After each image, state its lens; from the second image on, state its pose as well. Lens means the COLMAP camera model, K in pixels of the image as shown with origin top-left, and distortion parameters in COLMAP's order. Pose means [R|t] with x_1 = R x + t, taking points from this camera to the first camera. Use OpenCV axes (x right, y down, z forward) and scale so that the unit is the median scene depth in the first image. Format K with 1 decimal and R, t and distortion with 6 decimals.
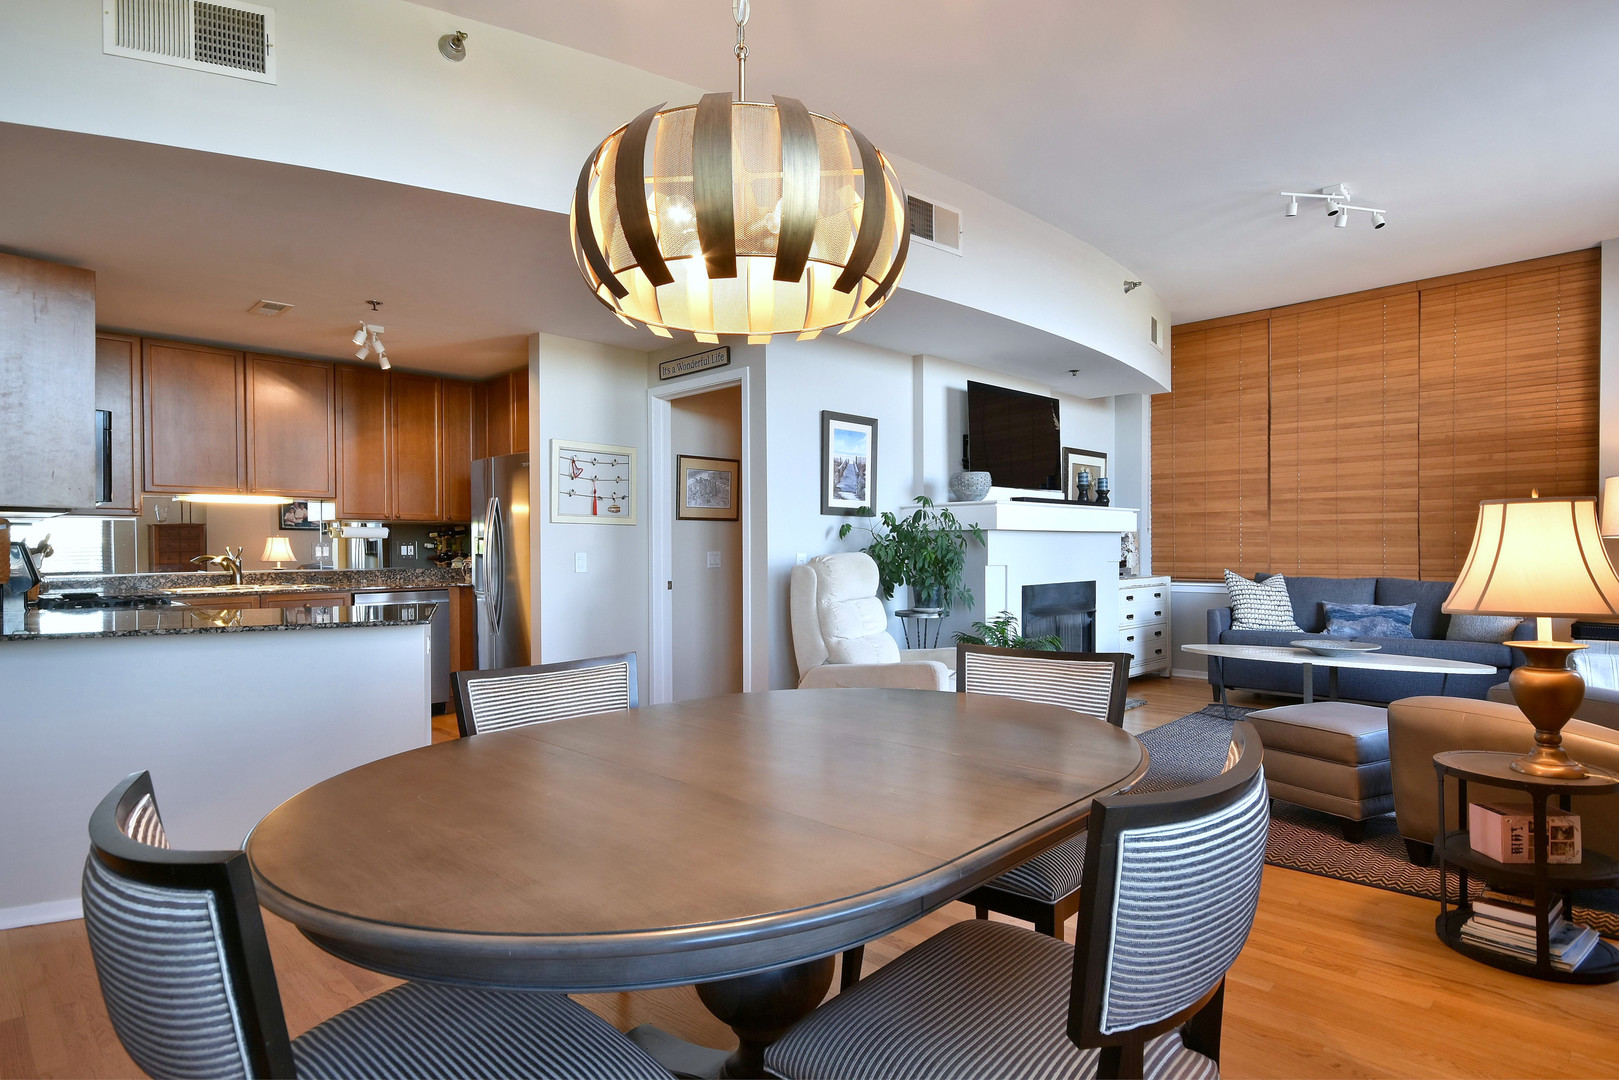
lens RADIAL K [[860.3, 0, 811.4], [0, 860.3, 562.9], [0, 0, 1]] dist [0.011278, 0.008060]
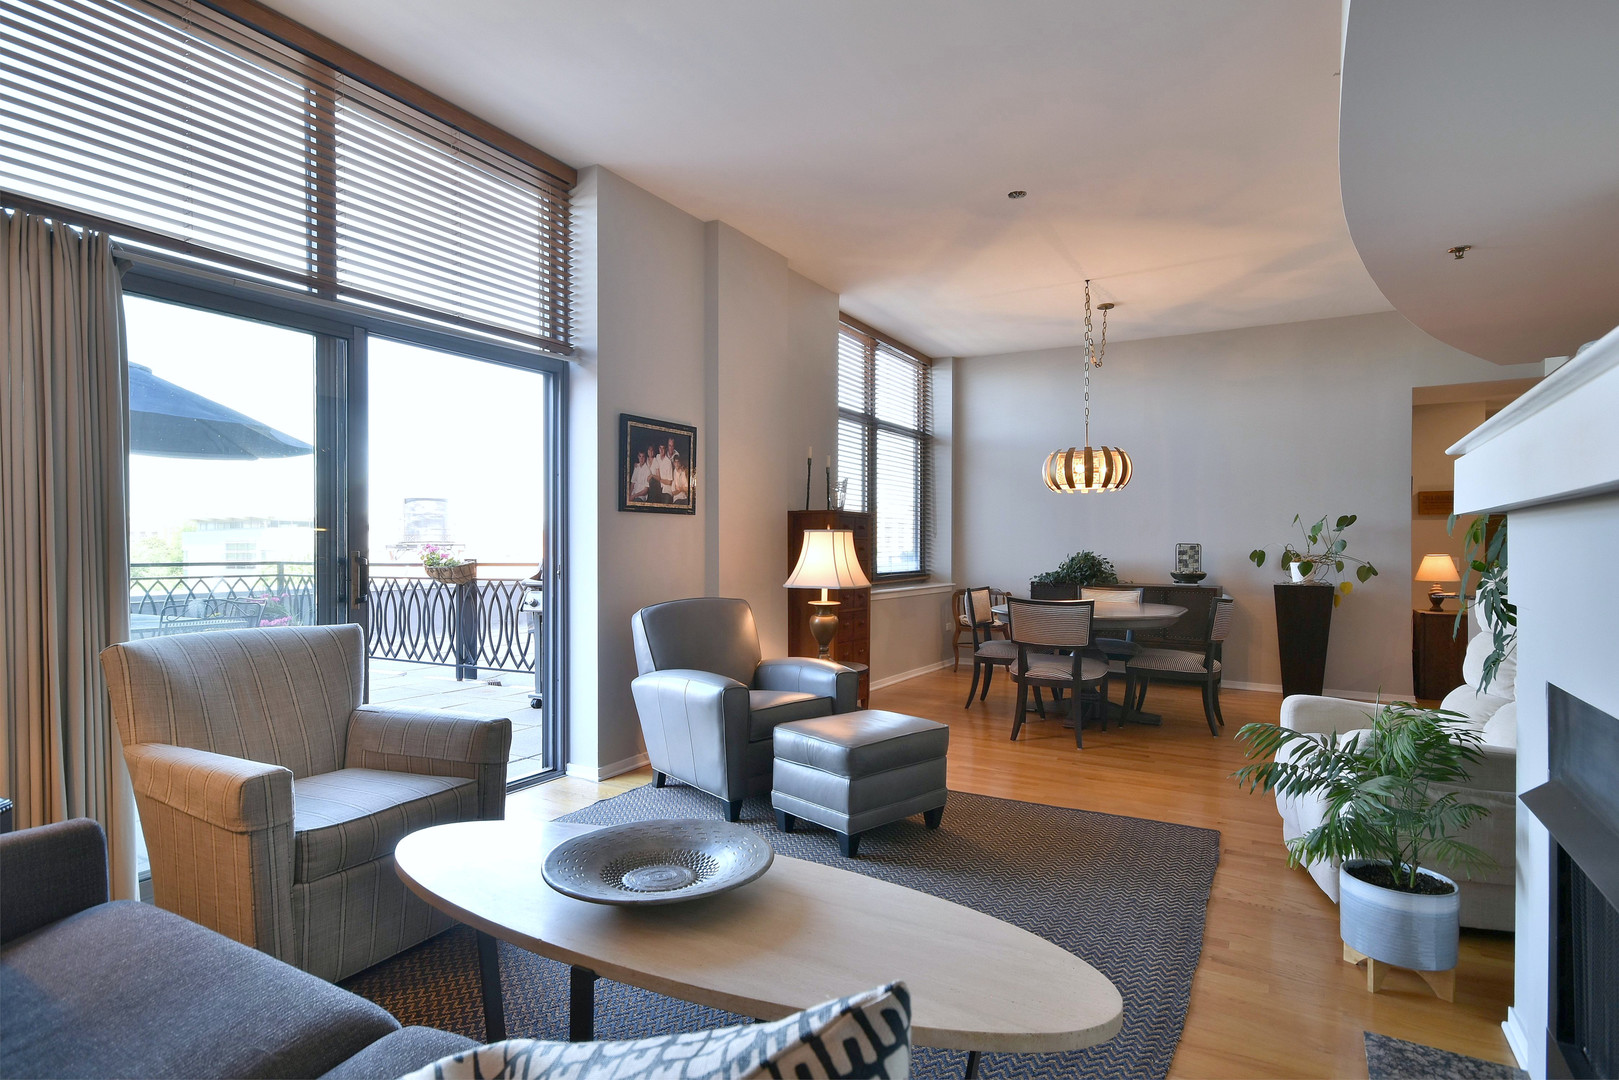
lens RADIAL K [[860.3, 0, 834.1], [0, 860.3, 533.5], [0, 0, 1]] dist [0.011278, 0.008060]
pose [[-0.961381, 0.003559, -0.275197, 0.550362], [0.002617, 0.999989, 0.003791, -0.029505], [0.275208, 0.002925, -0.961380, 1.169737]]
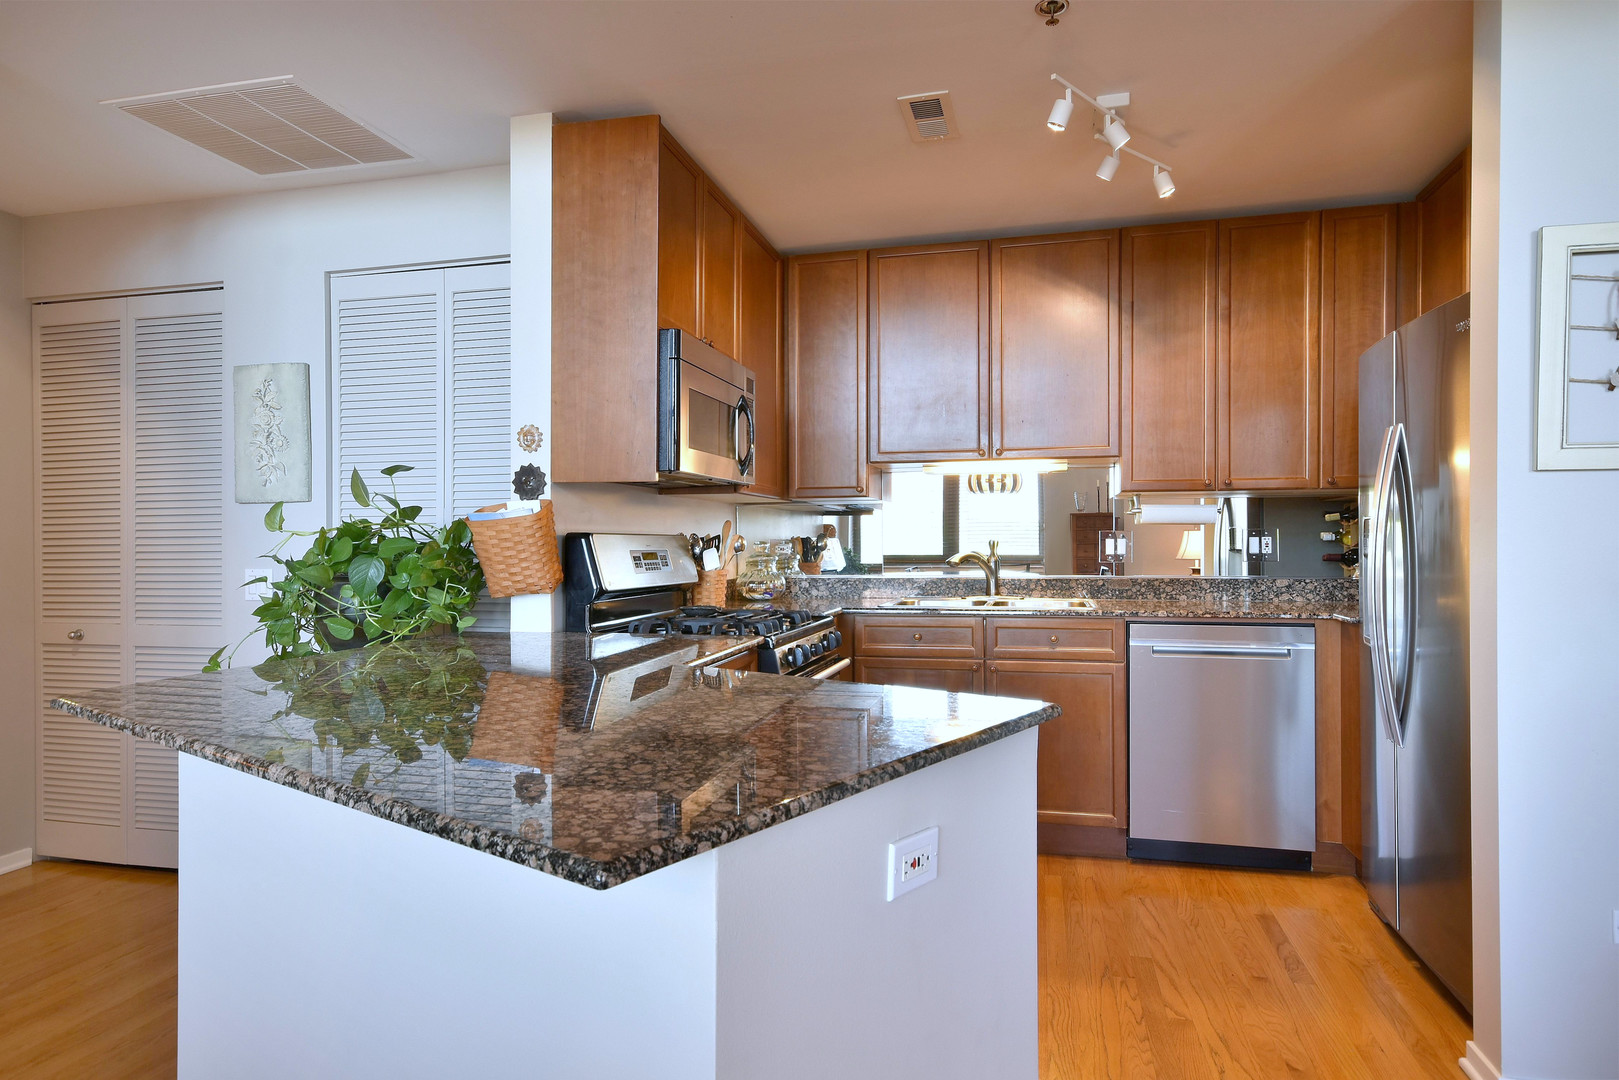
lens RADIAL K [[931.4, 0, 811.8], [0, 931.4, 542.4], [0, 0, 1]] dist [0.011201, 0.005335]
pose [[0.512245, 0.004458, -0.858828, -0.107951], [-0.014822, 0.999883, -0.003650, -0.010332], [0.858712, 0.014599, 0.512251, 0.478149]]
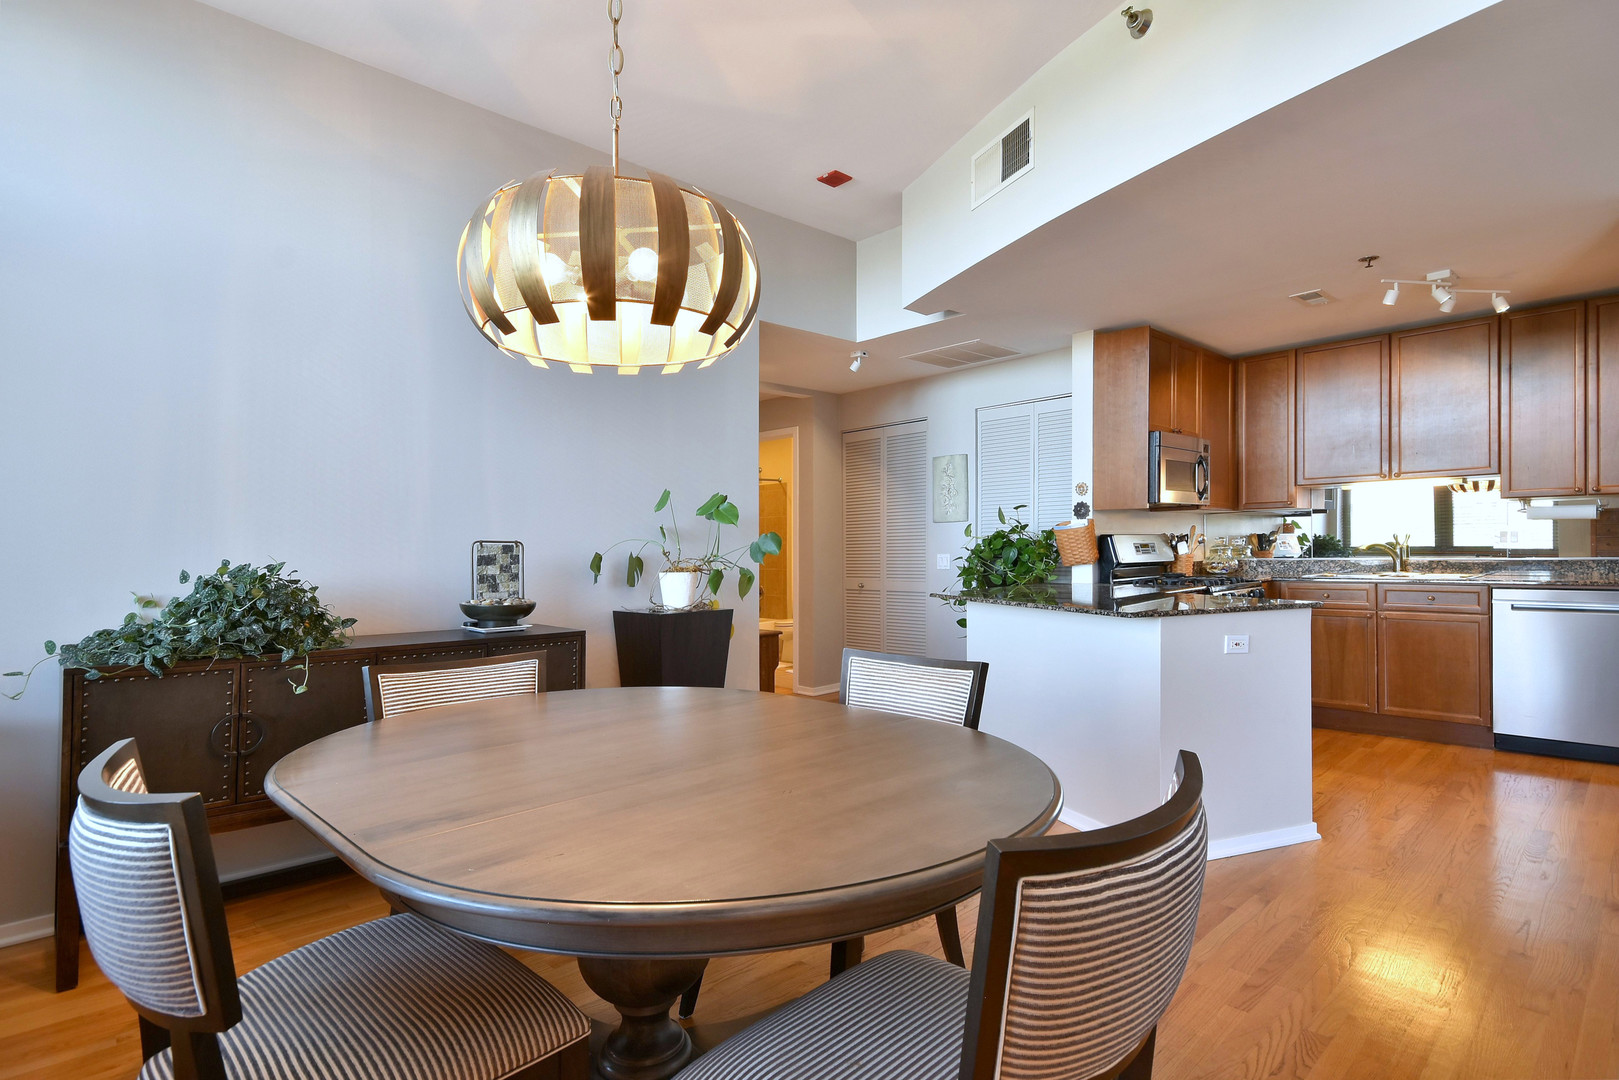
lens RADIAL K [[827.6, 0, 805.3], [0, 827.6, 557.2], [0, 0, 1]] dist [0.021299, -0.006361]
pose [[-0.027281, 0.022224, -0.999381, 0.272697], [-0.001427, 0.999751, 0.022271, -0.010599], [0.999627, 0.002033, -0.027242, 0.337446]]
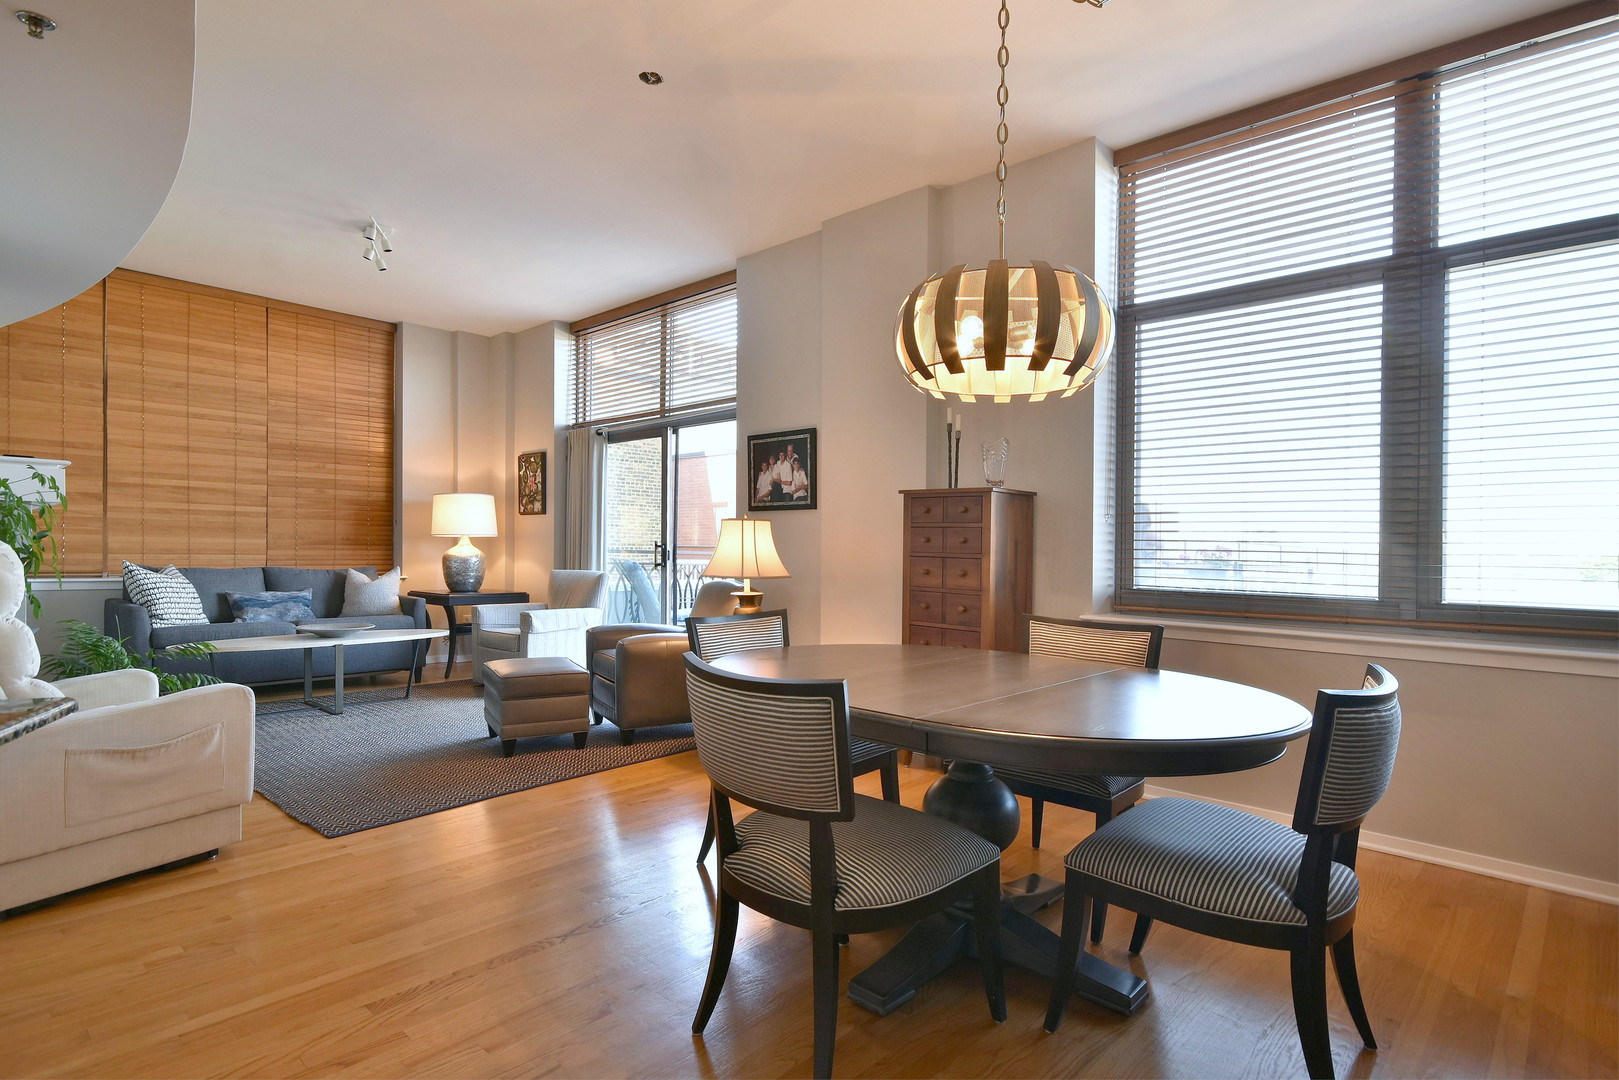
lens RADIAL K [[827.6, 0, 810.0], [0, 827.6, 569.6], [0, 0, 1]] dist [0.021299, -0.006361]
pose [[-0.029046, -0.018043, 0.999415, -0.414262], [0.002322, 0.999833, 0.018118, 0.003121], [-0.999575, 0.002847, -0.029000, 0.367657]]
